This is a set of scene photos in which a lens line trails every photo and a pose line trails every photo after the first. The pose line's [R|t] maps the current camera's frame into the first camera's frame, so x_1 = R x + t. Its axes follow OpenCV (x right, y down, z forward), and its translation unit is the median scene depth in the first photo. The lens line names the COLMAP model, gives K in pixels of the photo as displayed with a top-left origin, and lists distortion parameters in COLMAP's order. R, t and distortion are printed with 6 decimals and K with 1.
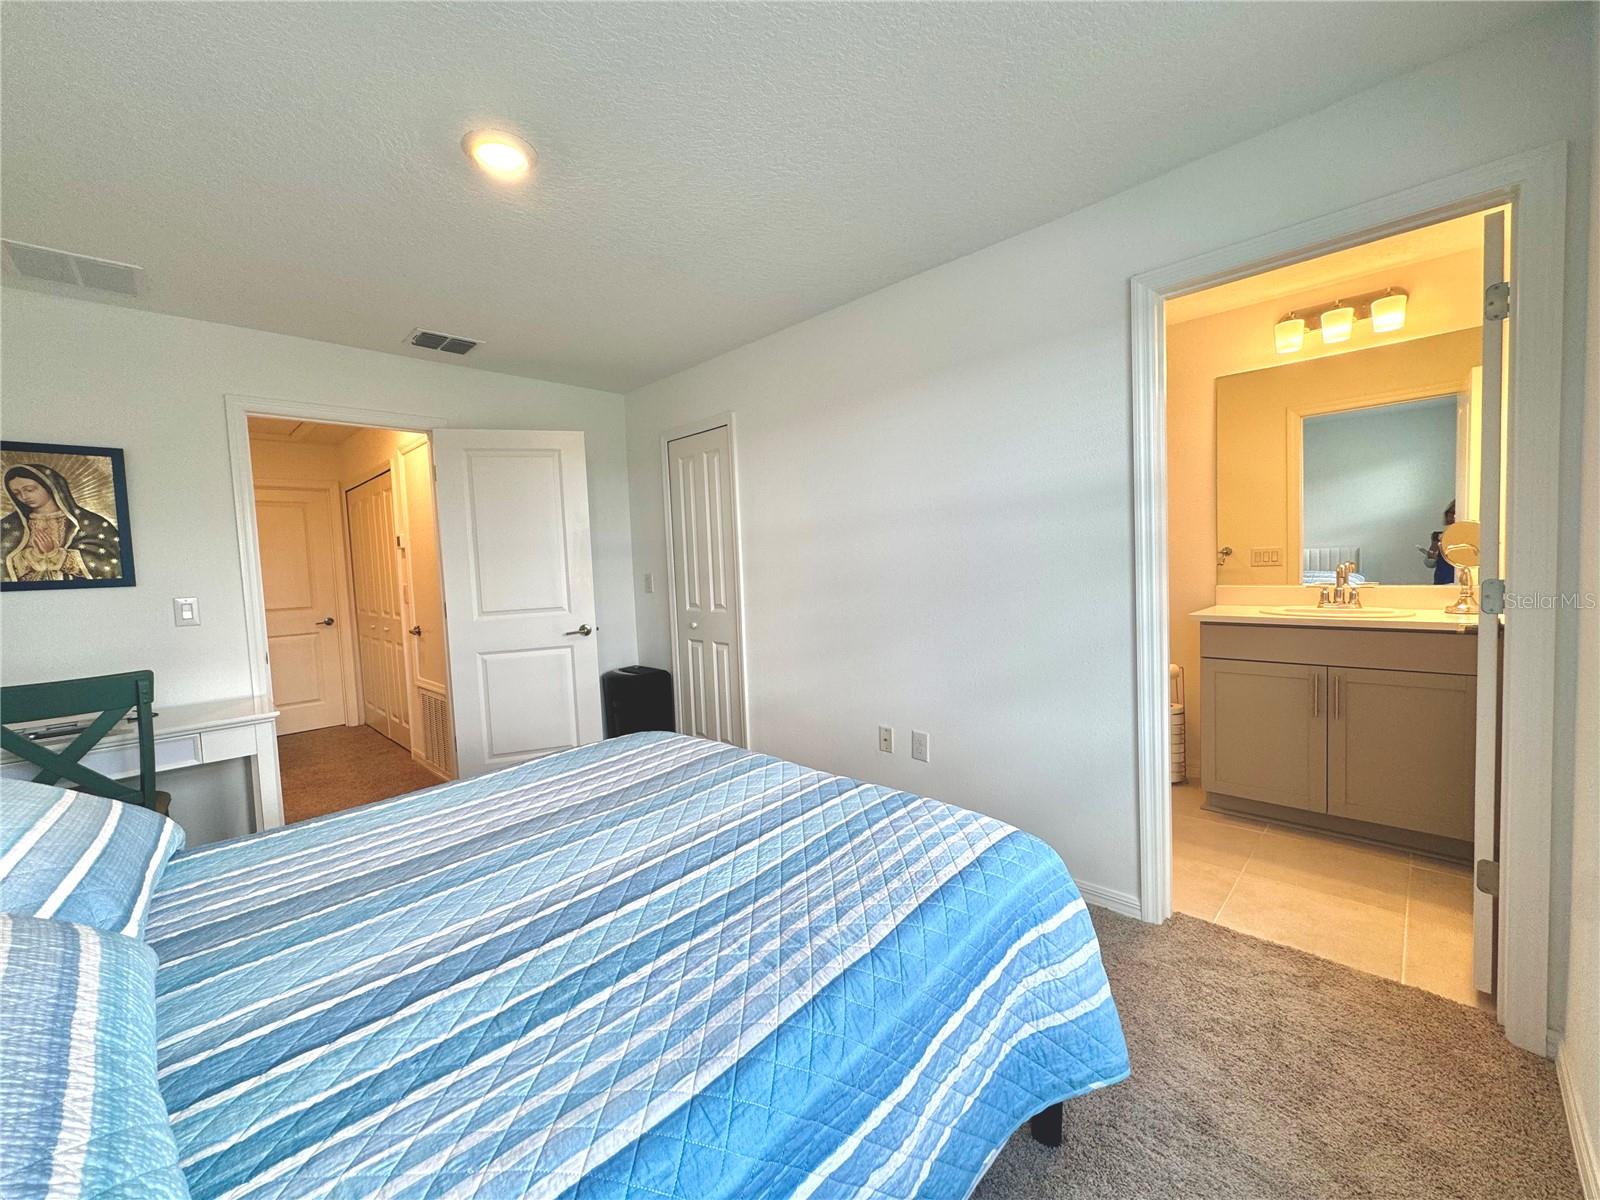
lens RADIAL K [[639.3, 0, 799.7], [0, 639.3, 596.6], [0, 0, 1]] dist [-0.001429, 0.000211]
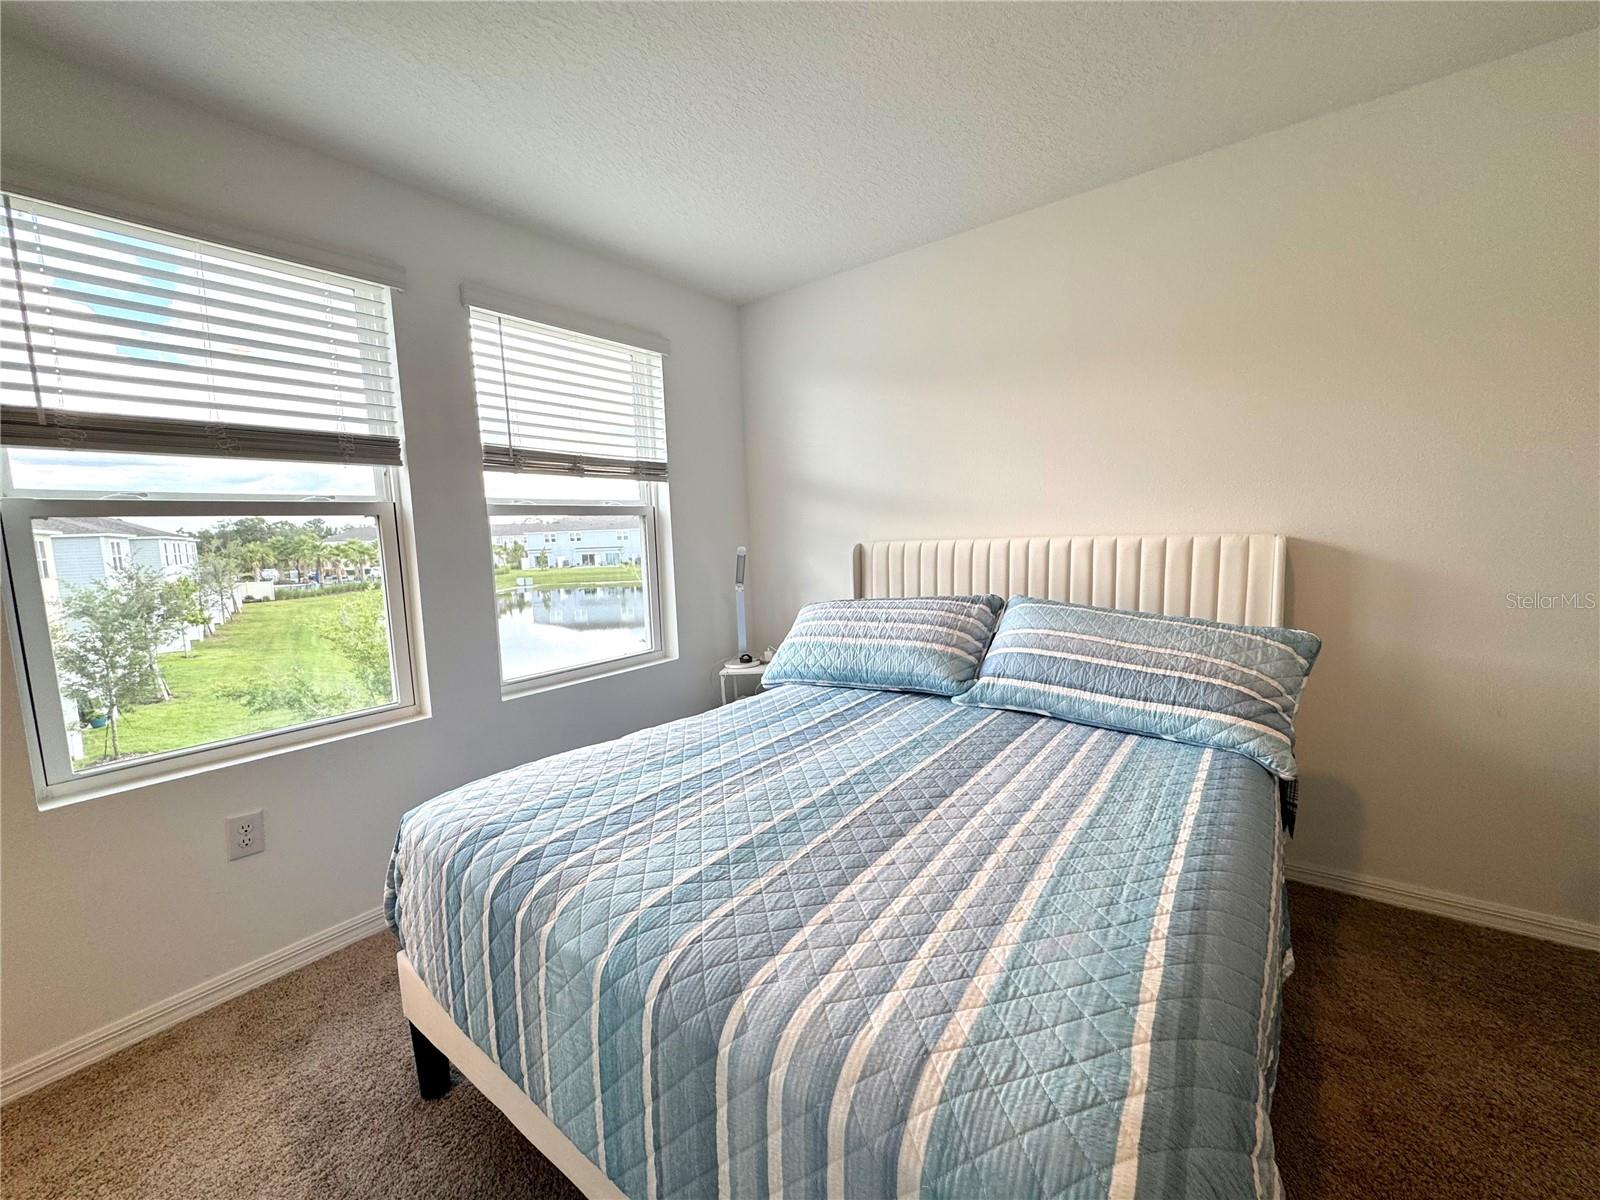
lens RADIAL K [[639.3, 0, 799.7], [0, 639.3, 596.6], [0, 0, 1]] dist [-0.001429, 0.000211]
pose [[-0.988129, 0.092375, -0.122751, -0.107296], [0.071973, 0.984273, 0.161329, -0.060506], [0.135723, 0.150580, -0.979237, 1.349175]]
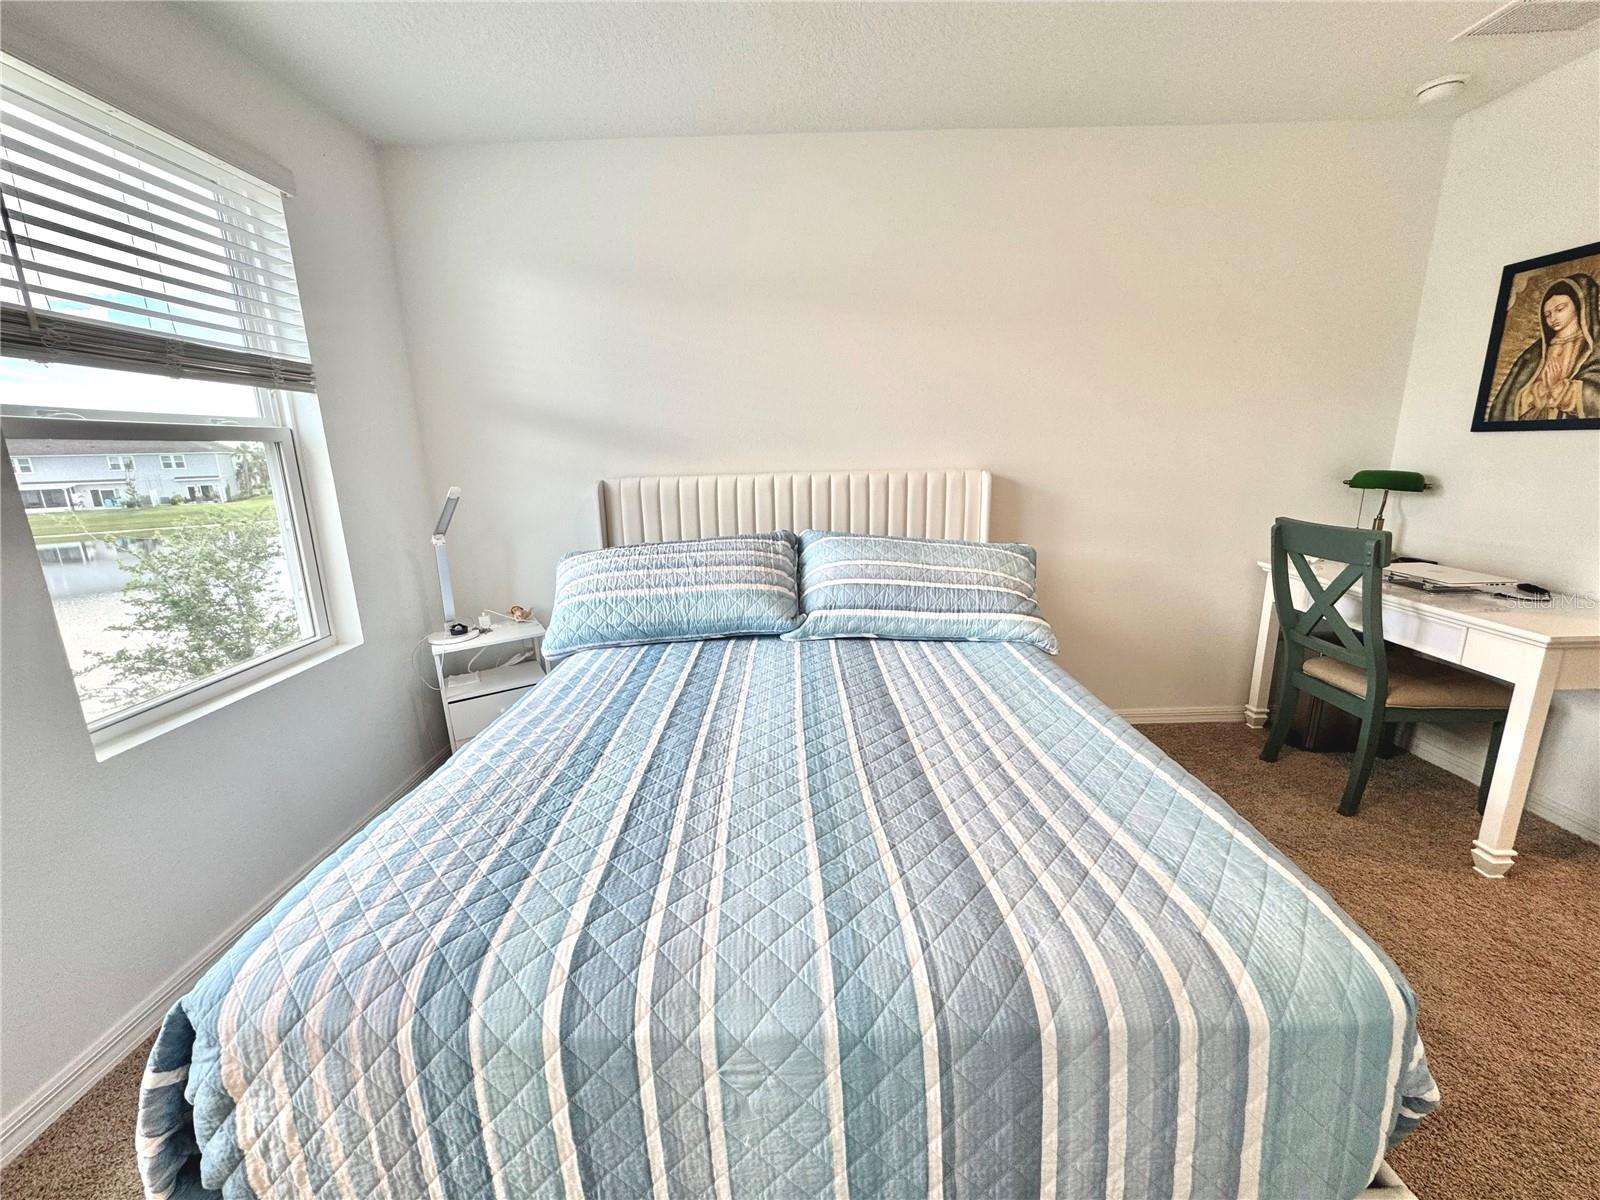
lens RADIAL K [[639.3, 0, 799.7], [0, 639.3, 596.6], [0, 0, 1]] dist [-0.001429, 0.000211]
pose [[-0.707286, 0.219006, -0.672148, 0.197232], [0.016939, 0.955779, 0.293598, -0.080834], [0.706724, 0.196273, -0.679719, 1.116534]]
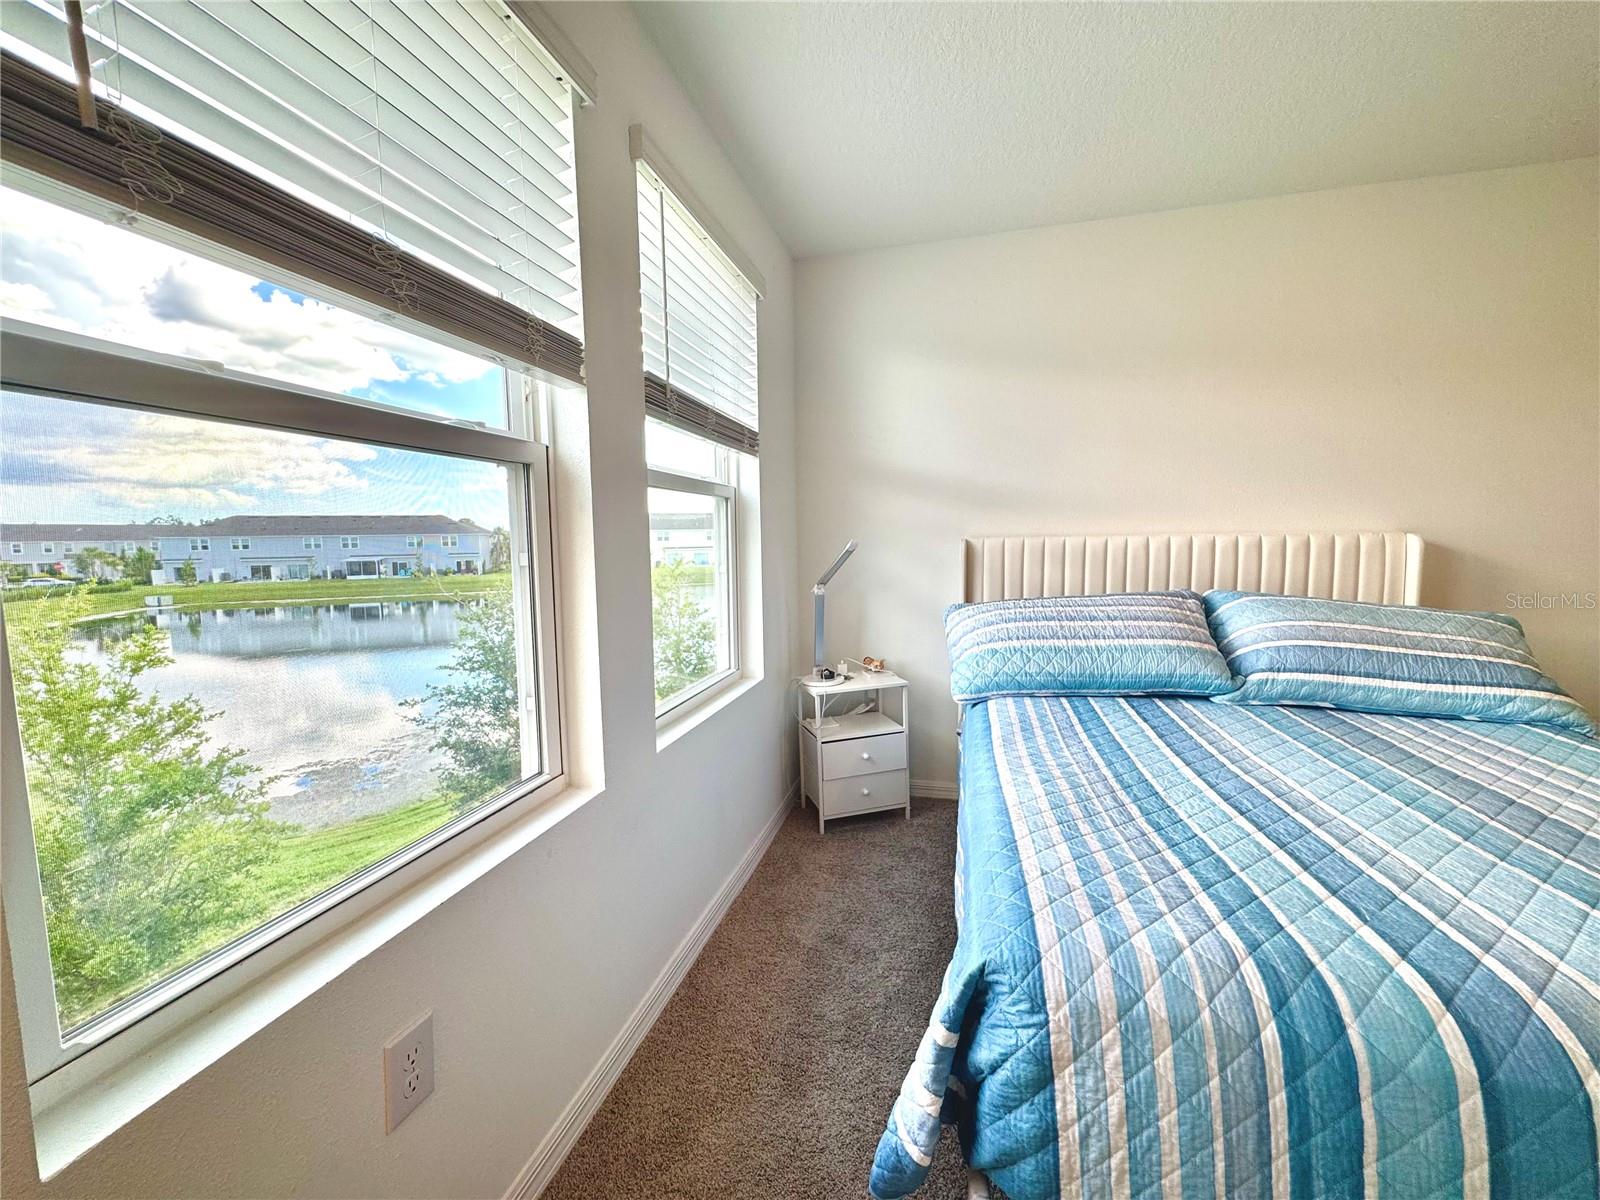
lens RADIAL K [[639.3, 0, 799.7], [0, 639.3, 596.6], [0, 0, 1]] dist [-0.001429, 0.000211]
pose [[-0.864637, 0.101968, -0.491940, 0.529769], [0.025569, 0.986849, 0.159611, -0.037725], [0.501746, 0.125427, -0.855873, 0.899819]]
